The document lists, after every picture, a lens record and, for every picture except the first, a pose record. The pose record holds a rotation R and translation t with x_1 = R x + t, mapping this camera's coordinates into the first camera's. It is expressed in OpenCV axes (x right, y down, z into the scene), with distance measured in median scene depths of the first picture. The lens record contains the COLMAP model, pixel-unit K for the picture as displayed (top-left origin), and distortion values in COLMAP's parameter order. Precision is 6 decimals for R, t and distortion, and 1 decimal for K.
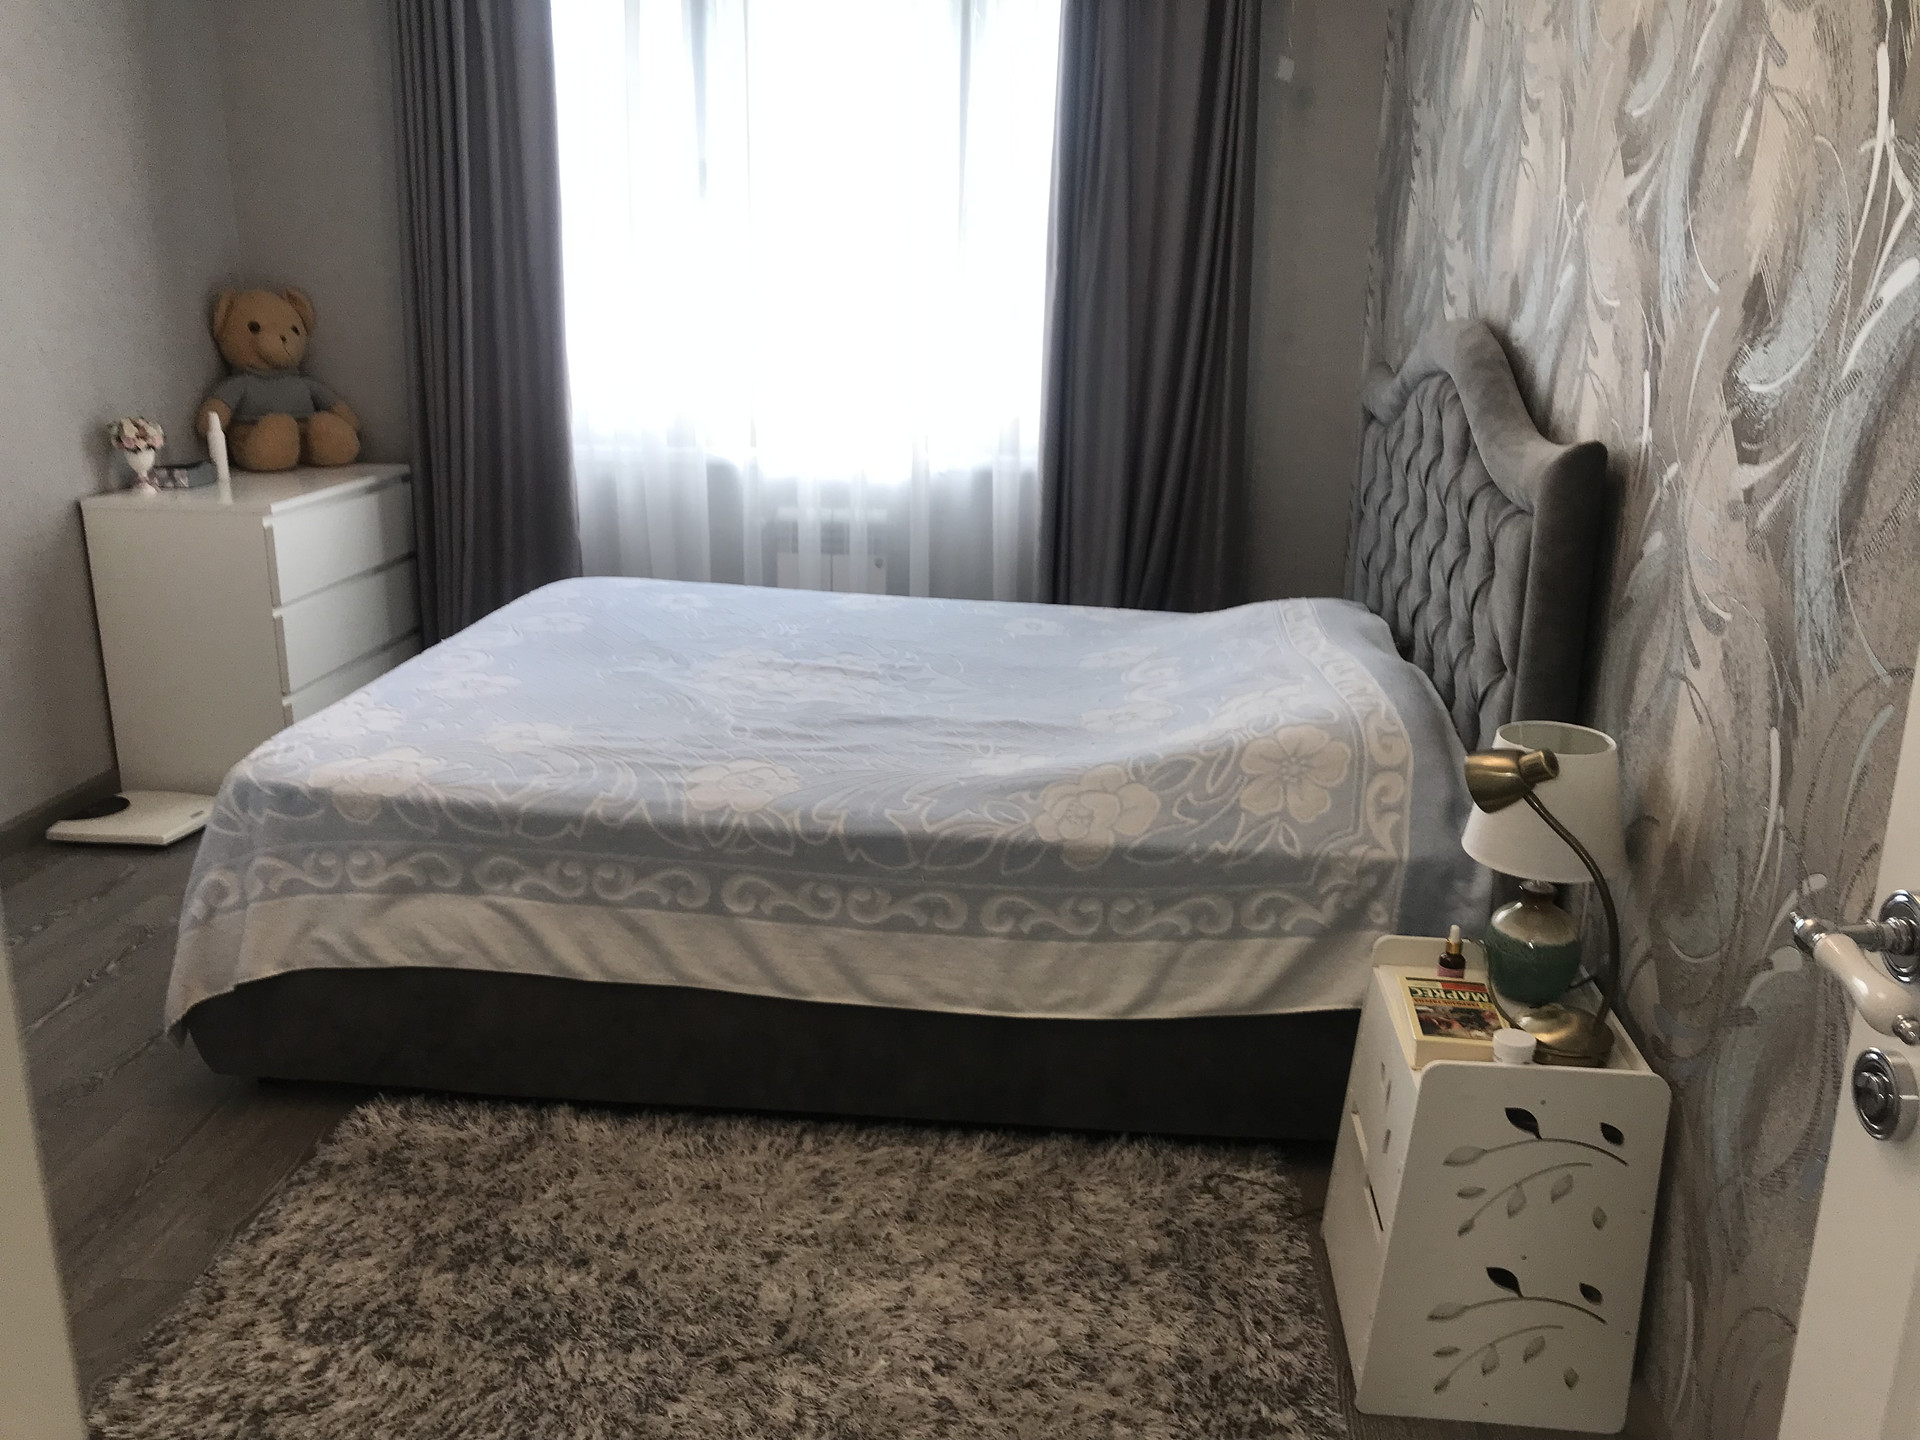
lens RADIAL K [[1563.5, 0, 954.6], [0, 1563.5, 715.2], [0, 0, 1]] dist [0.088891, -0.117813]
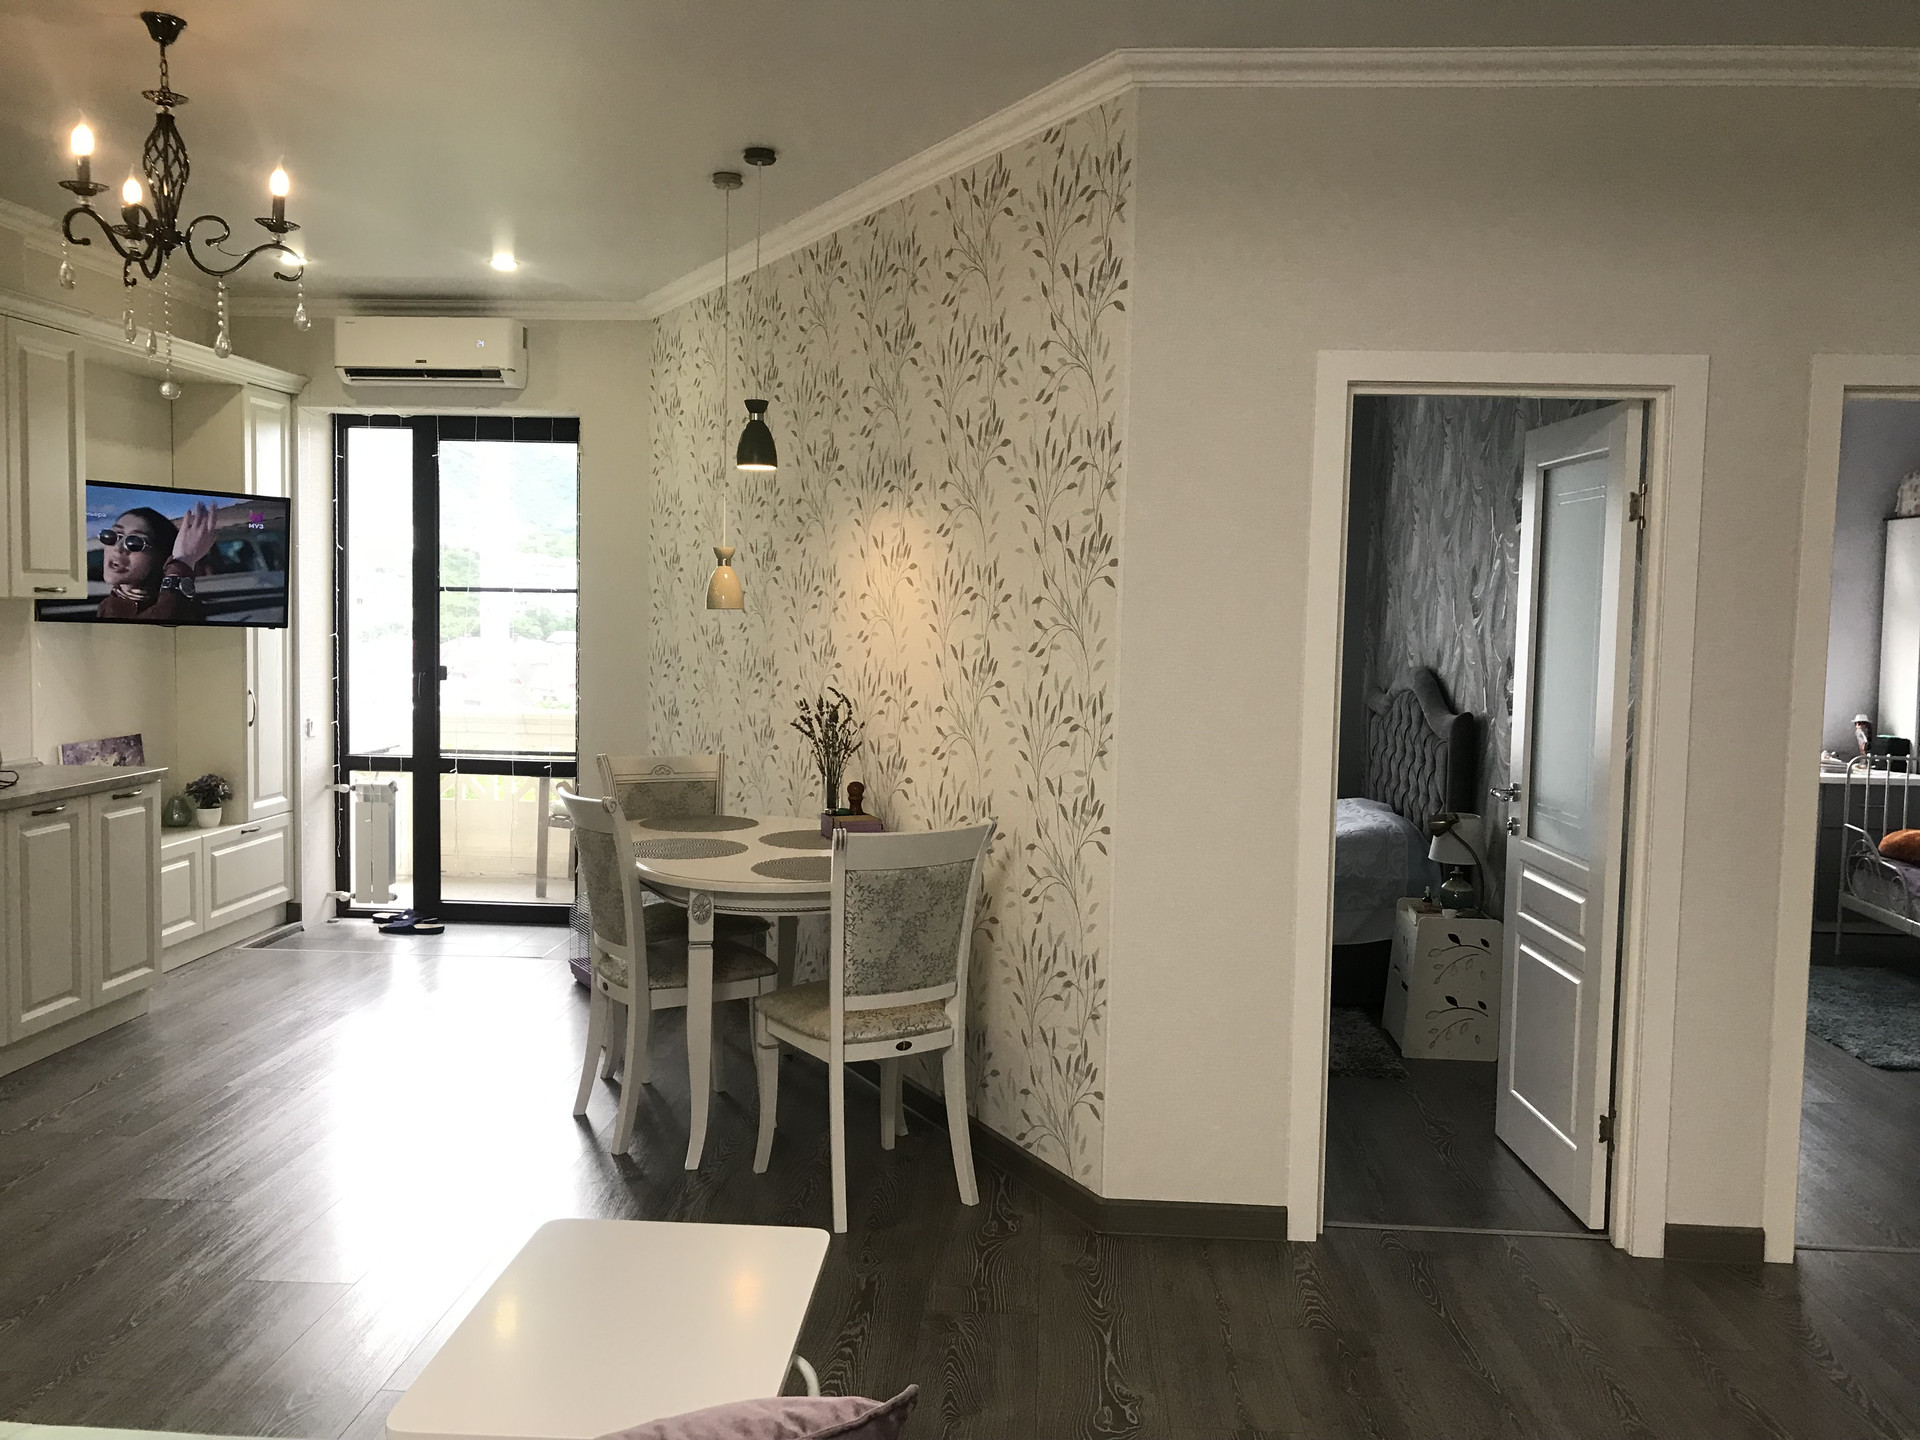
lens RADIAL K [[1563.5, 0, 954.6], [0, 1563.5, 715.2], [0, 0, 1]] dist [0.088891, -0.117813]
pose [[0.999766, 0.009726, 0.019302, -0.427974], [-0.005587, 0.978977, -0.203893, 0.313564], [-0.020879, 0.203738, 0.978803, -1.315645]]
